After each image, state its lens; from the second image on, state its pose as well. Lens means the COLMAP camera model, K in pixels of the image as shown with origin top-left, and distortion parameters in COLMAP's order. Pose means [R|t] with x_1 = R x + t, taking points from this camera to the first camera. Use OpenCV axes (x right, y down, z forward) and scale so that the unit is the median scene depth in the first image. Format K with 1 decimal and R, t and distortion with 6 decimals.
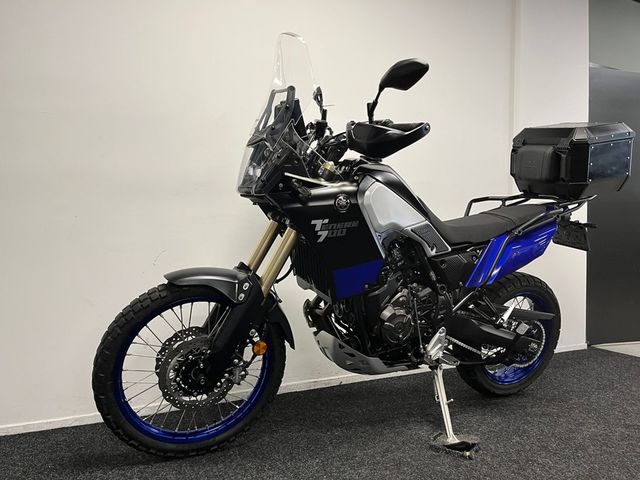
lens RADIAL K [[480.2, 0, 314.9], [0, 480.2, 242.4], [0, 0, 1]] dist [0.032947, -0.000484]
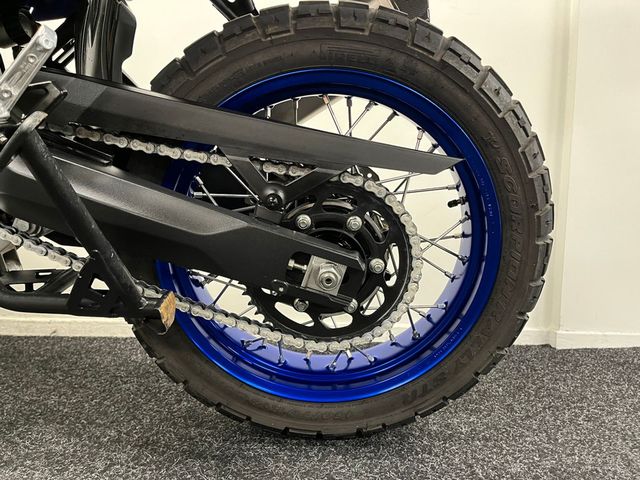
lens RADIAL K [[482.9, 0, 320.0], [0, 482.9, 240.0], [0, 0, 1]] dist [0.036971, -0.005633]
pose [[0.899830, 0.054410, -0.432834, 0.704904], [-0.024281, 0.996900, 0.074839, 0.227606], [0.435564, -0.056833, 0.898362, 0.986509]]
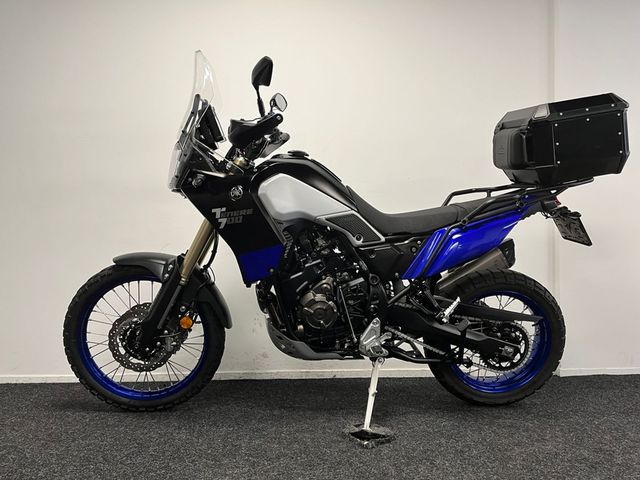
lens RADIAL K [[482.9, 0, 320.0], [0, 482.9, 240.0], [0, 0, 1]] dist [0.036971, -0.005633]
pose [[0.930837, -0.006157, -0.365382, 0.579285], [-0.009707, 0.999089, -0.041565, 0.064620], [0.365305, 0.042237, 0.929929, 0.028227]]
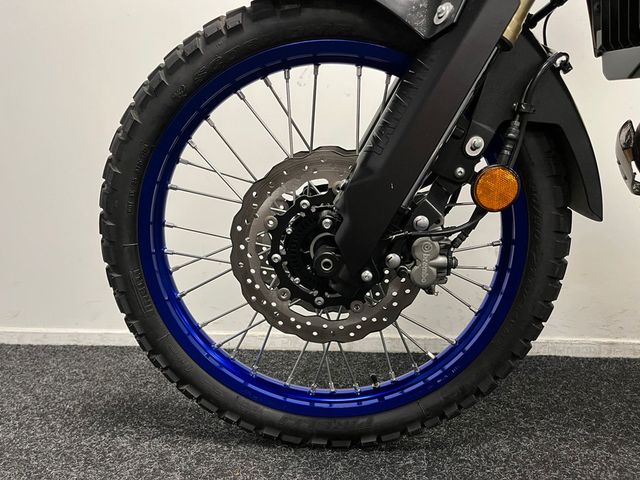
lens RADIAL K [[482.9, 0, 320.0], [0, 482.9, 240.0], [0, 0, 1]] dist [0.036971, -0.005633]
pose [[0.895145, 0.050058, -0.442955, -0.068693], [-0.023013, 0.997539, 0.066226, 0.224497], [0.445180, -0.049088, 0.894095, 0.610558]]
